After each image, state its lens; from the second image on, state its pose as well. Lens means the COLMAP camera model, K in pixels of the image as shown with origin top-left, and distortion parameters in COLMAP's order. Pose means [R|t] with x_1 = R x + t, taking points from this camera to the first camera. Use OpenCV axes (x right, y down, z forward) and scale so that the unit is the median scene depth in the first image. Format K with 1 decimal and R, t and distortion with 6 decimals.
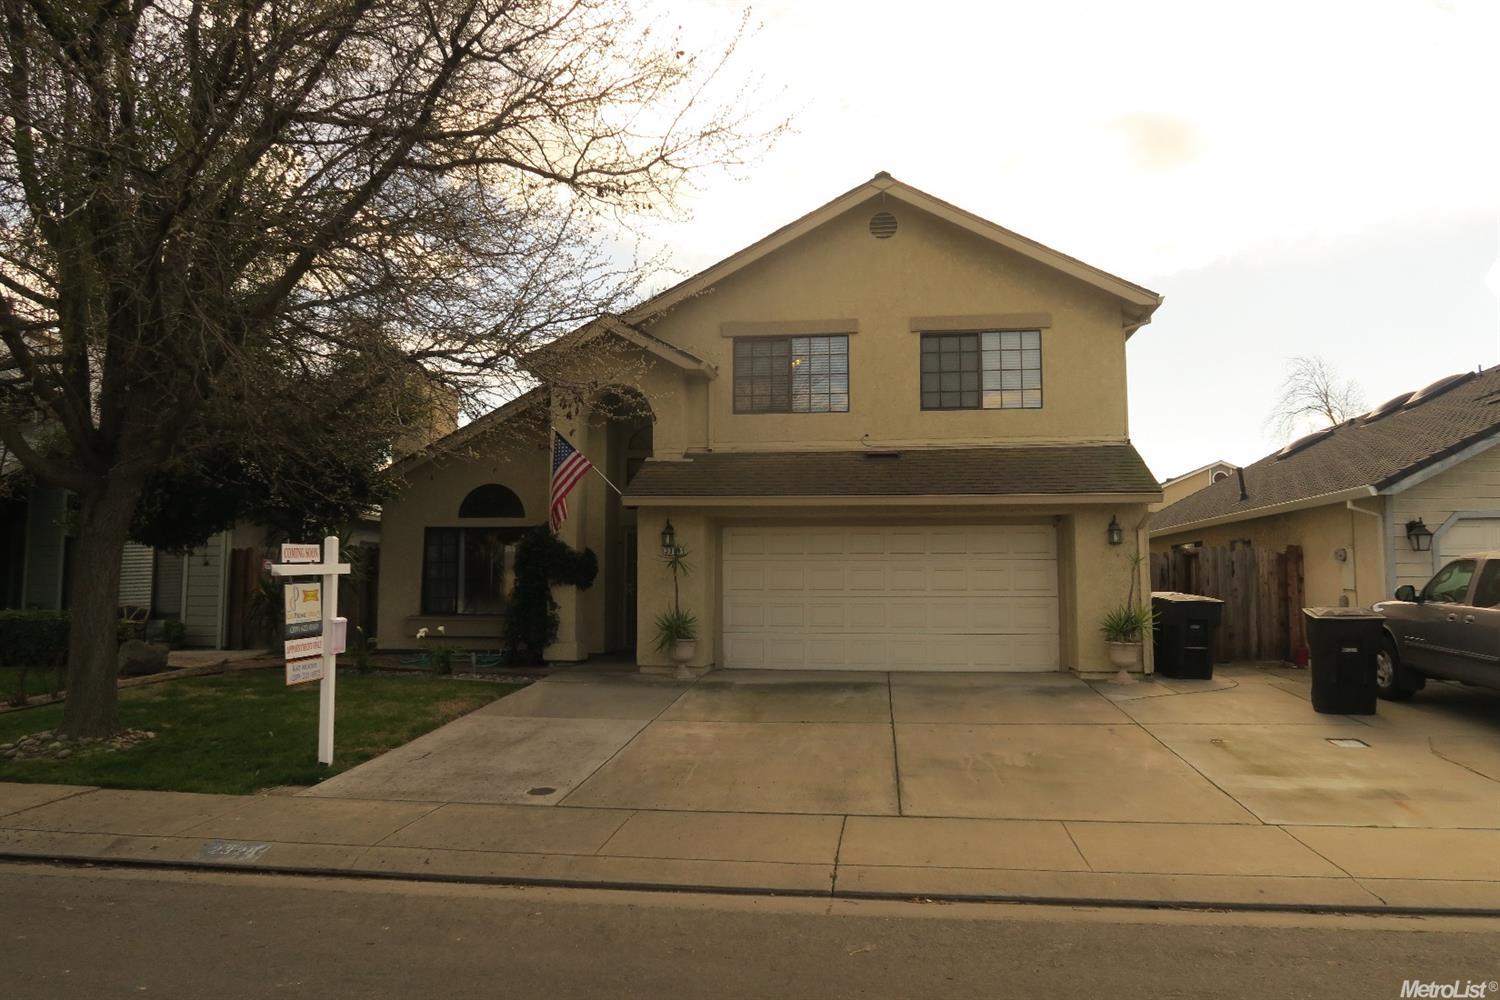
lens RADIAL K [[1022.6, 0, 753.3], [0, 1022.6, 491.5], [0, 0, 1]] dist [-0.022725, 0.001192]
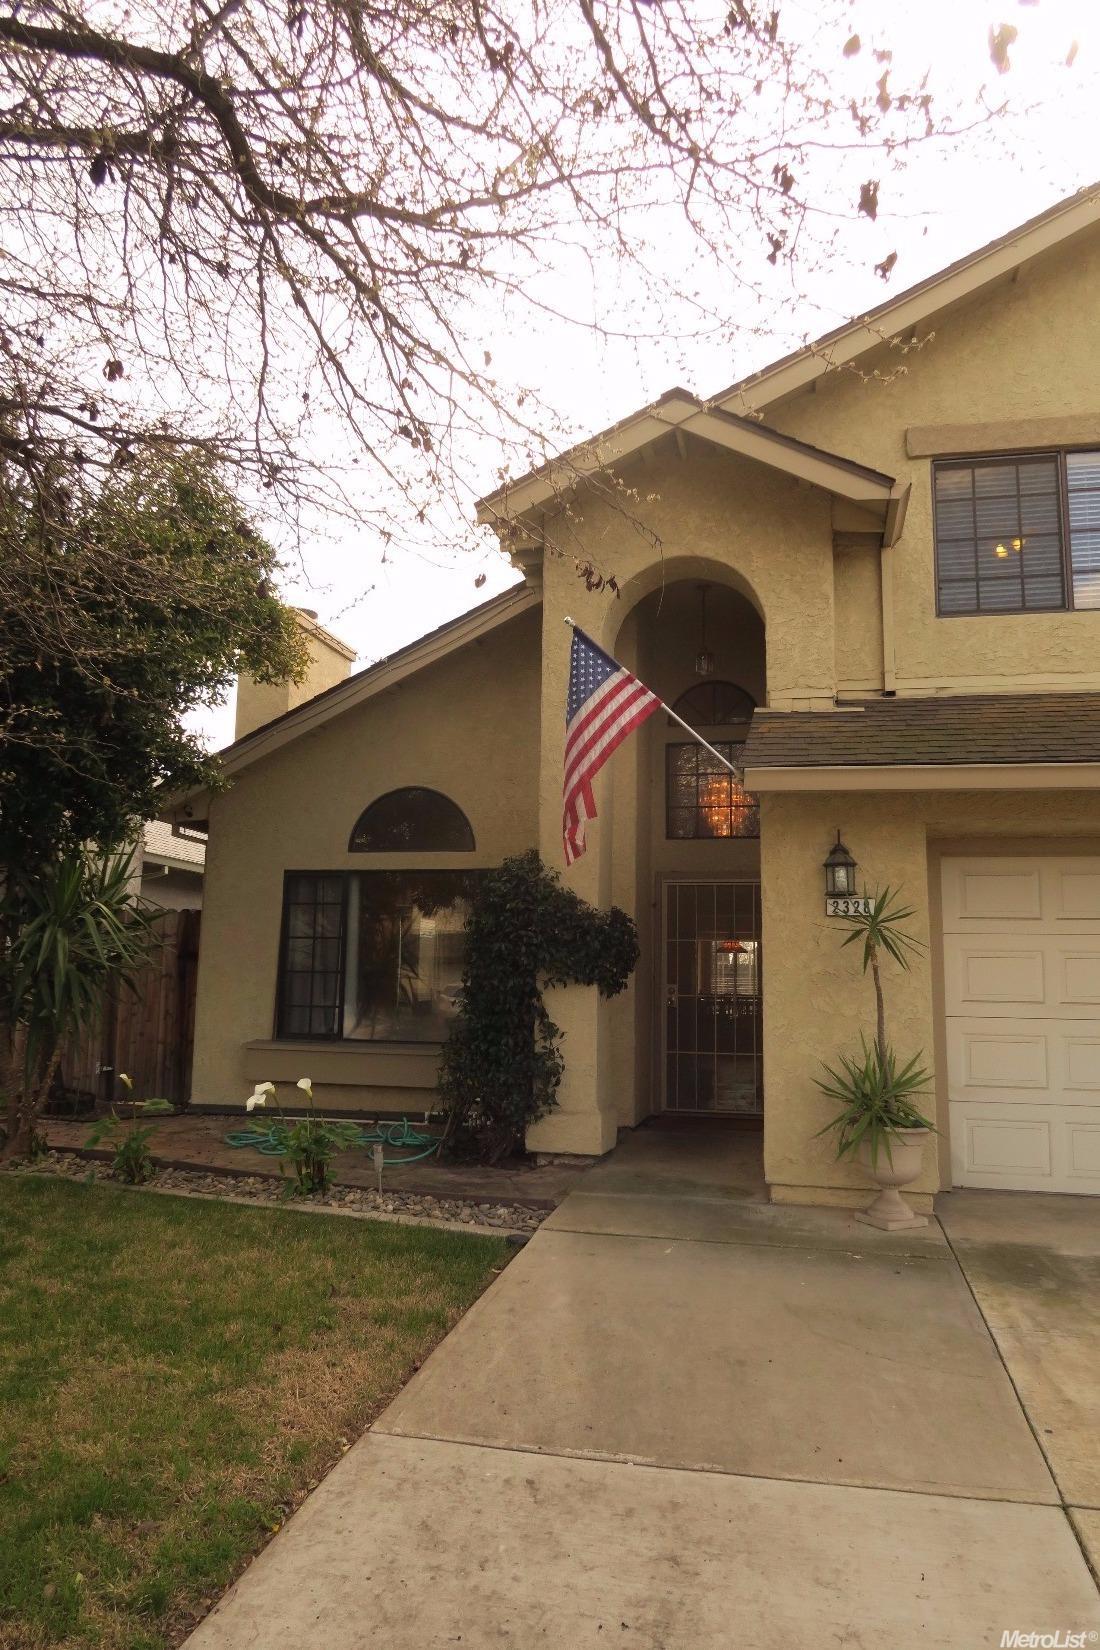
lens RADIAL K [[1124.8, 0, 550.1], [0, 1124.8, 832.8], [0, 0, 1]] dist [-0.022725, 0.001192]
pose [[0.994825, 0.002434, -0.101573, -0.144791], [-0.007182, 0.998897, -0.046405, 0.046934], [0.101348, 0.046895, 0.993745, 0.498545]]
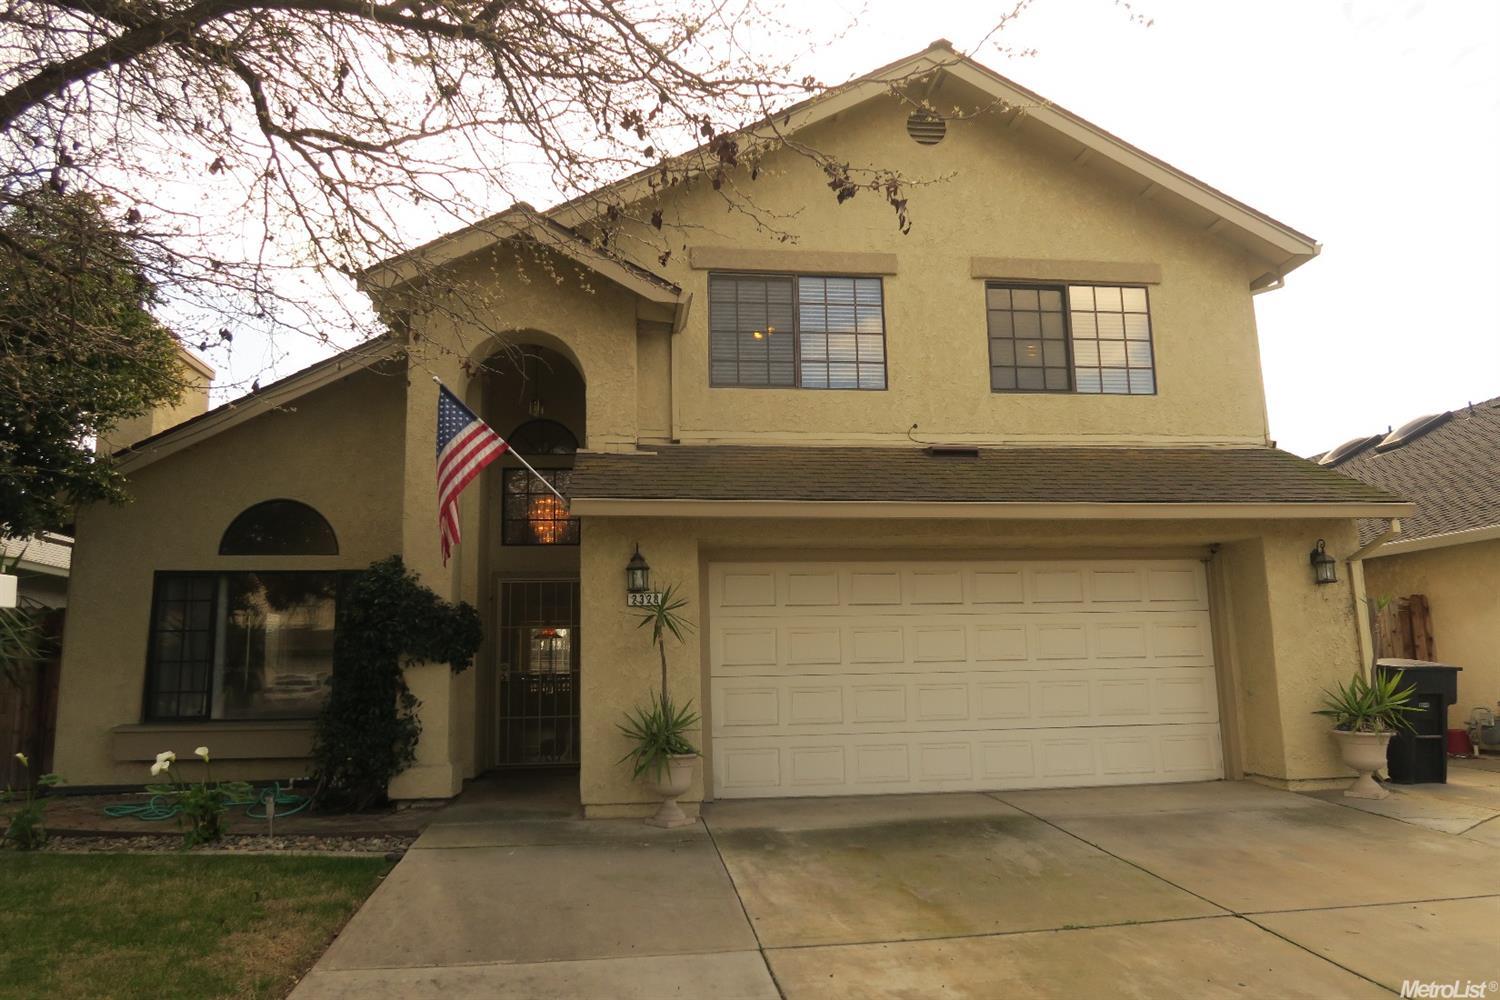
lens RADIAL K [[1022.6, 0, 744.9], [0, 1022.6, 501.5], [0, 0, 1]] dist [-0.022725, 0.001192]
pose [[0.968163, 0.021171, 0.249423, -0.158819], [-0.001773, 0.996972, -0.077741, 0.045056], [-0.250314, 0.074823, 0.965269, 0.398709]]
